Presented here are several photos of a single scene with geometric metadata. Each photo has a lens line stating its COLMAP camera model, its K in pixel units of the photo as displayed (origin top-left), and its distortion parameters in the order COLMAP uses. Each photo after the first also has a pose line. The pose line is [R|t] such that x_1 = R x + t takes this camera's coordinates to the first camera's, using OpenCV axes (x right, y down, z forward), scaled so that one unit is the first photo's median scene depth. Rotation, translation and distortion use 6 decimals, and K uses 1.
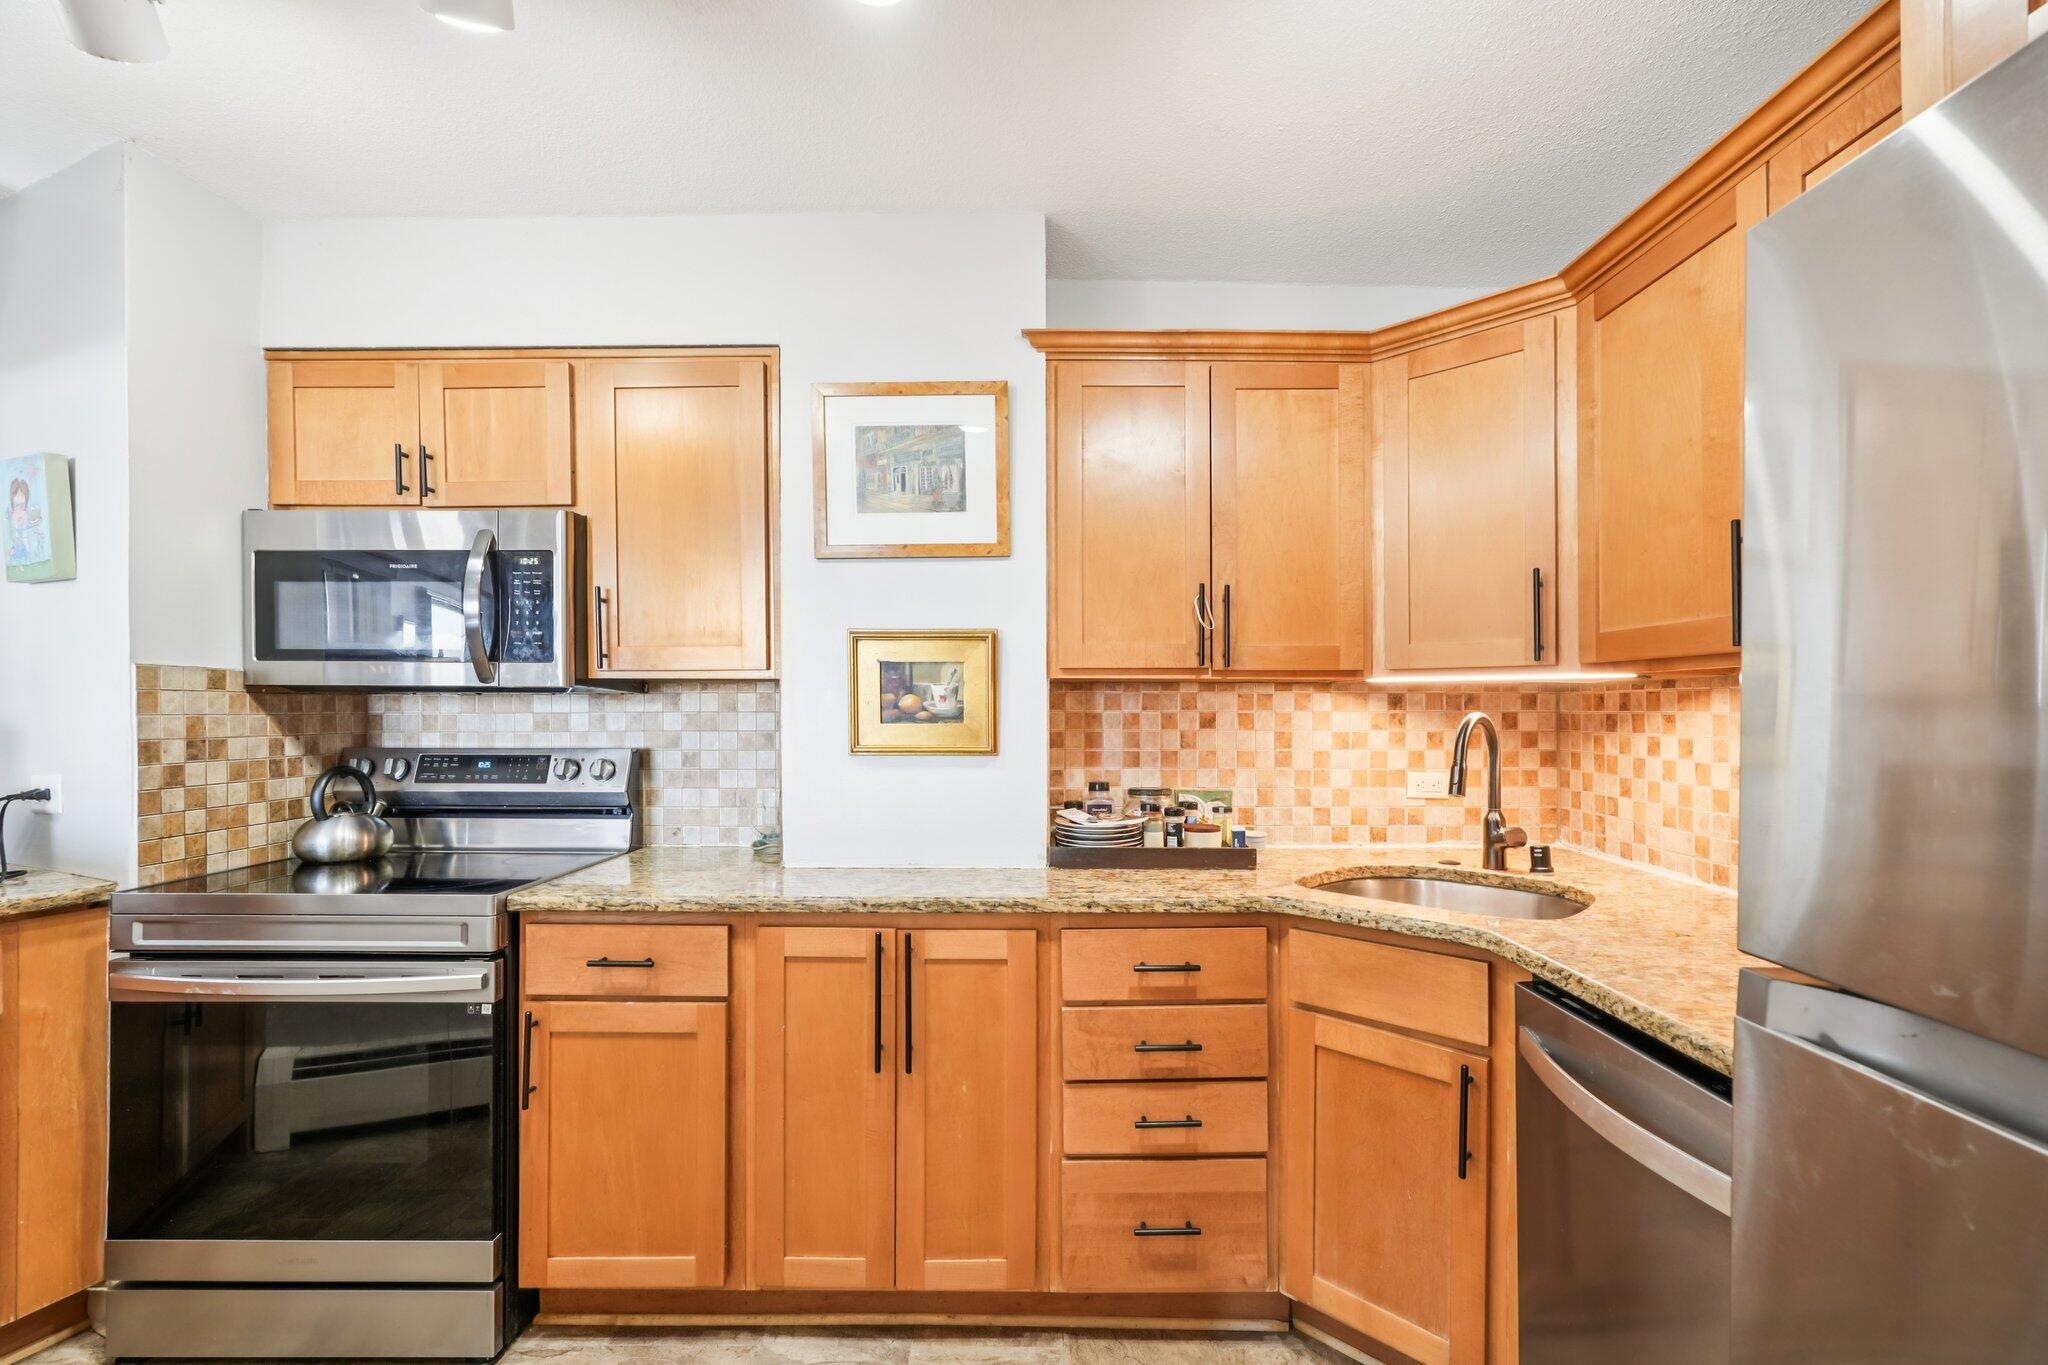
lens RADIAL K [[891.5, 0, 1036.5], [0, 891.5, 712.3], [0, 0, 1]] dist [-0.010752, 0.000136]
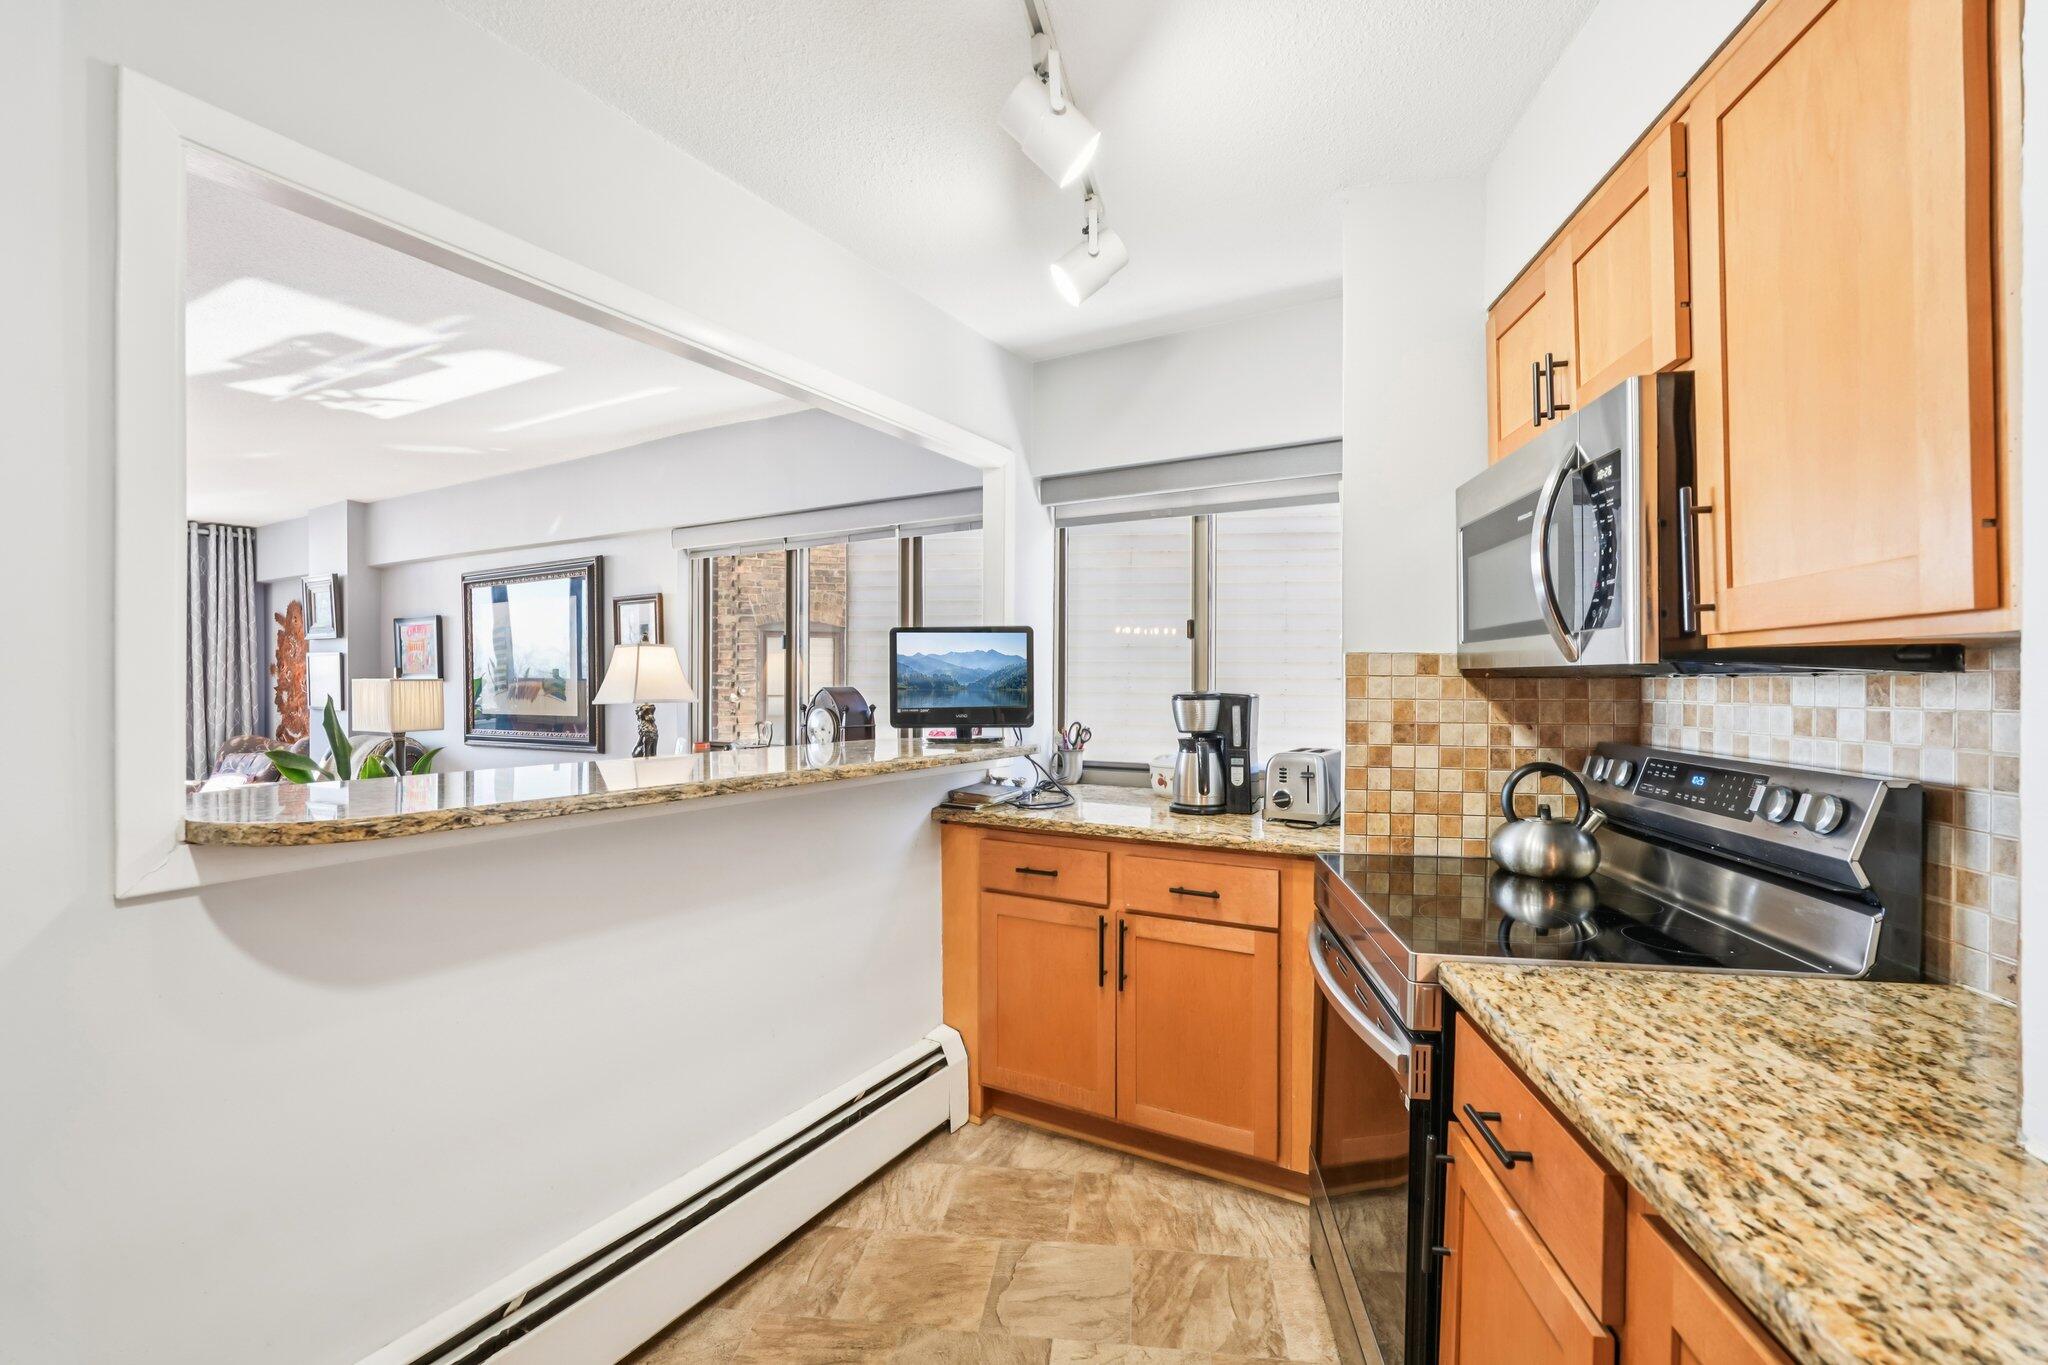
lens RADIAL K [[891.5, 0, 1016.5], [0, 891.5, 688.0], [0, 0, 1]] dist [-0.010752, 0.000136]
pose [[-0.151737, 0.005577, -0.988405, 0.135525], [-0.009761, 0.999927, 0.007141, -0.012277], [0.988373, 0.010732, -0.151672, 0.654492]]
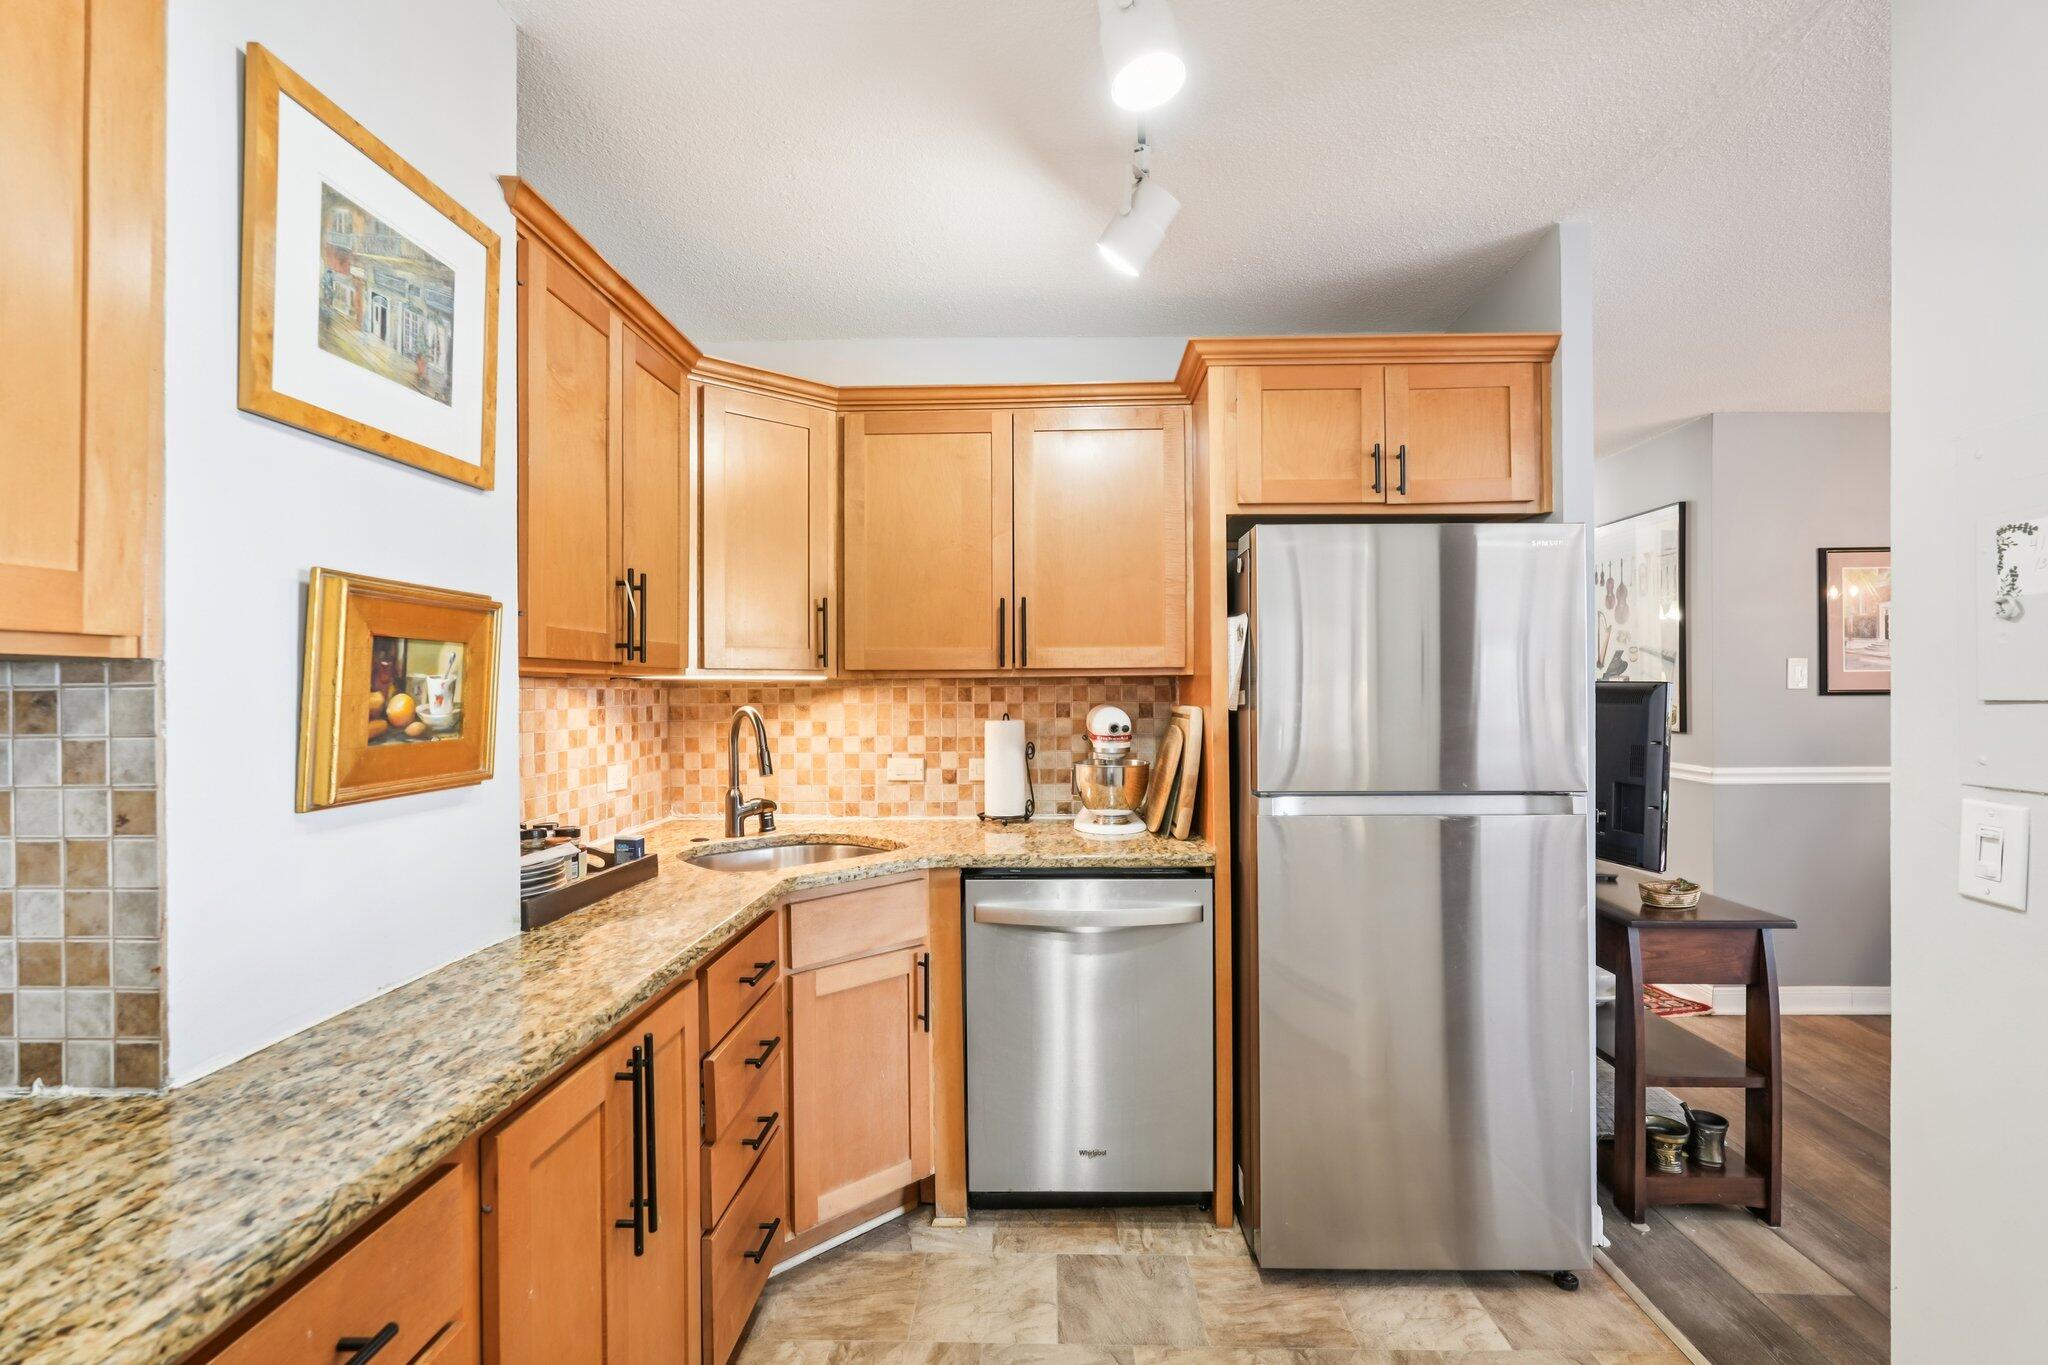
lens RADIAL K [[932.0, 0, 1023.0], [0, 932.0, 688.5], [0, 0, 1]] dist [-0.001390, -0.000011]
pose [[0.037783, 0.000321, 0.999286, -0.731175], [0.012181, 0.999926, -0.000781, -0.017946], [-0.999212, 0.012202, 0.037776, 0.568905]]
